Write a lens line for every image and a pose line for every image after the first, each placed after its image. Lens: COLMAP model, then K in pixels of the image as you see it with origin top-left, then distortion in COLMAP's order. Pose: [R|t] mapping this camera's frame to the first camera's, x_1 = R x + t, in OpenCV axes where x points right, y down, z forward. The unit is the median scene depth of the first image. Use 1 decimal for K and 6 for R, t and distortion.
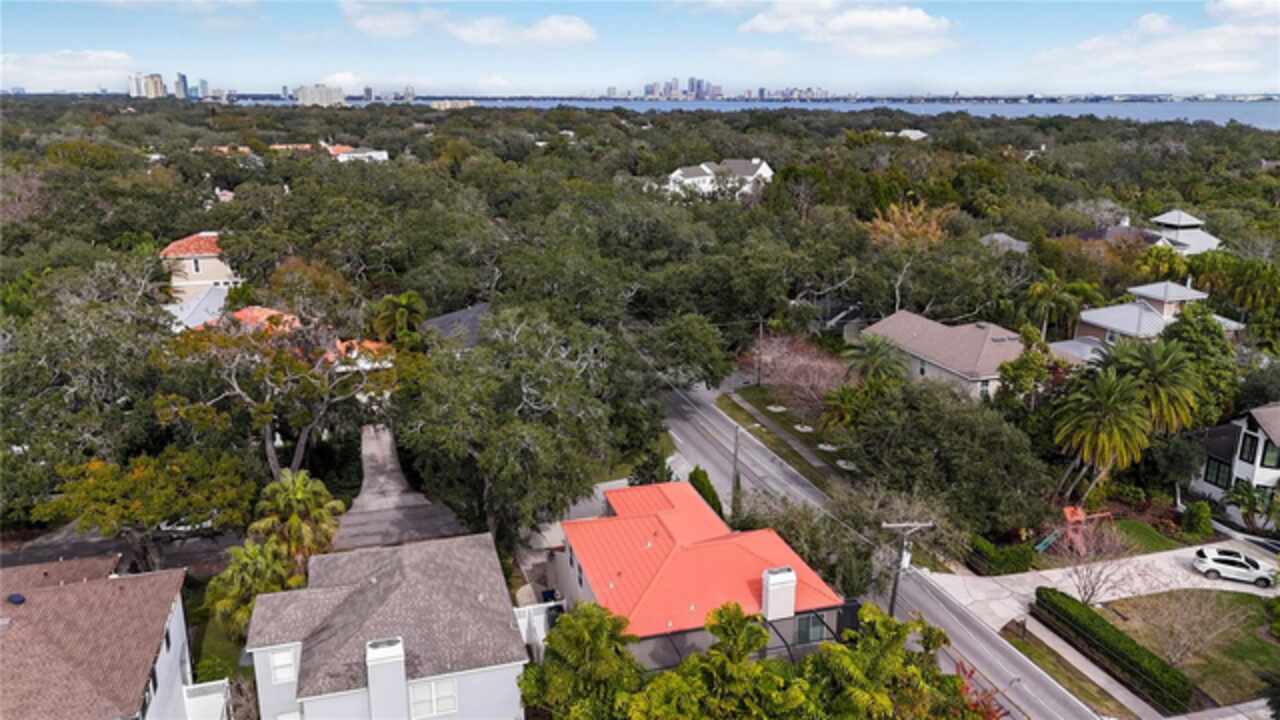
lens RADIAL K [[912.1, 0, 640.0], [0, 912.1, 360.0], [0, 0, 1]] dist [0.026287, -0.000298]
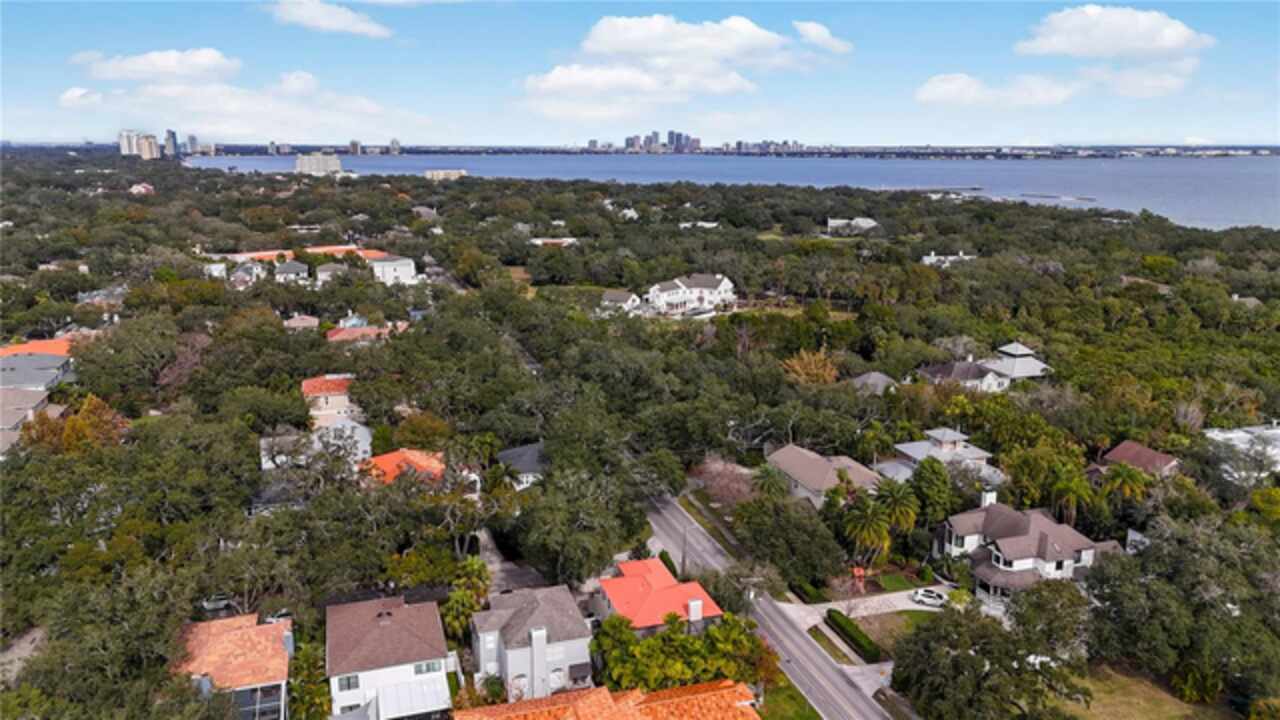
lens RADIAL K [[898.5, 0, 640.0], [0, 898.5, 360.0], [0, 0, 1]] dist [0.050330, -0.001687]
pose [[0.999783, -0.003460, 0.020549, -0.026427], [0.004531, 0.998623, -0.052268, -0.188728], [-0.020339, 0.052350, 0.998422, -0.957298]]
